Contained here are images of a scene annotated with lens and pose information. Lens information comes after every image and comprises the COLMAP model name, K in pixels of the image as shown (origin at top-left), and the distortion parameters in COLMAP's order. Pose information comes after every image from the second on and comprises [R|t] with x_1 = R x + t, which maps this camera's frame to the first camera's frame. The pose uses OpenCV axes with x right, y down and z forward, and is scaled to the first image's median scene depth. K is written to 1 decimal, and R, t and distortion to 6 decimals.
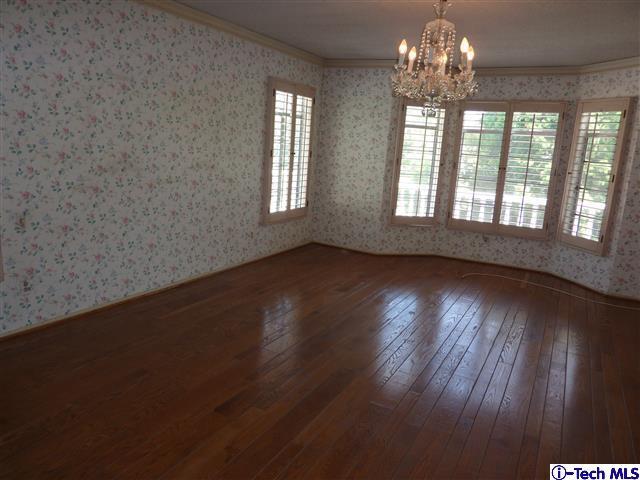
lens RADIAL K [[473.7, 0, 322.0], [0, 473.7, 237.3], [0, 0, 1]] dist [-0.007743, -0.008086]
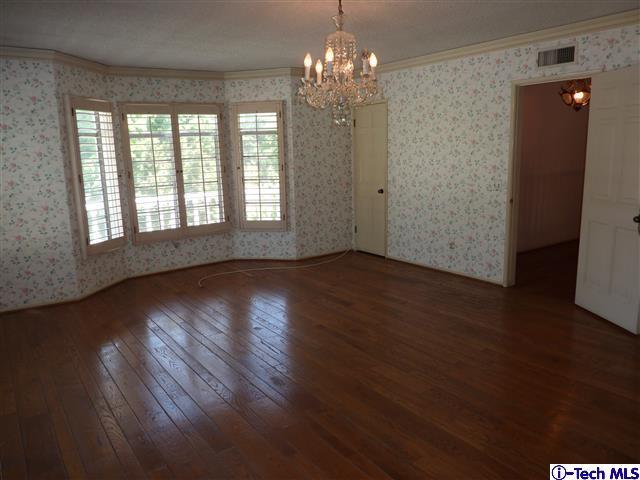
lens RADIAL K [[499.1, 0, 317.9], [0, 499.1, 233.9], [0, 0, 1]] dist [0.016164, 0.007058]
pose [[0.459506, -0.230670, 0.857698, -0.415561], [0.233584, 0.963077, 0.133869, -0.092403], [-0.856909, 0.138831, 0.496420, 0.251849]]
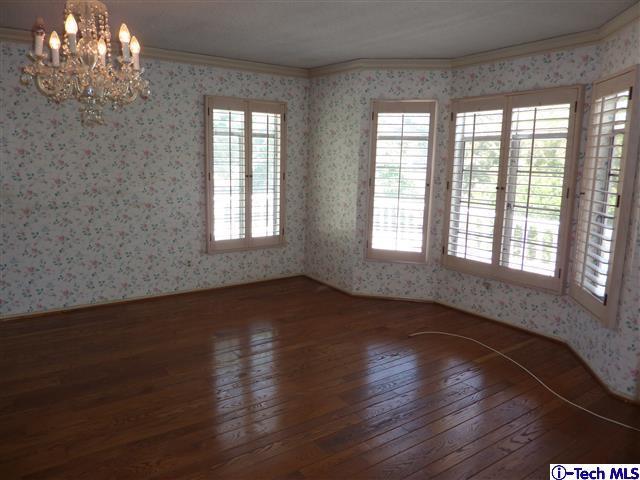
lens RADIAL K [[473.7, 0, 323.7], [0, 473.7, 238.8], [0, 0, 1]] dist [-0.007743, -0.008086]
pose [[0.896568, 0.028303, -0.442001, 0.461537], [-0.050869, 0.997932, -0.039283, -0.027958], [0.439975, 0.057705, 0.896154, 0.249524]]
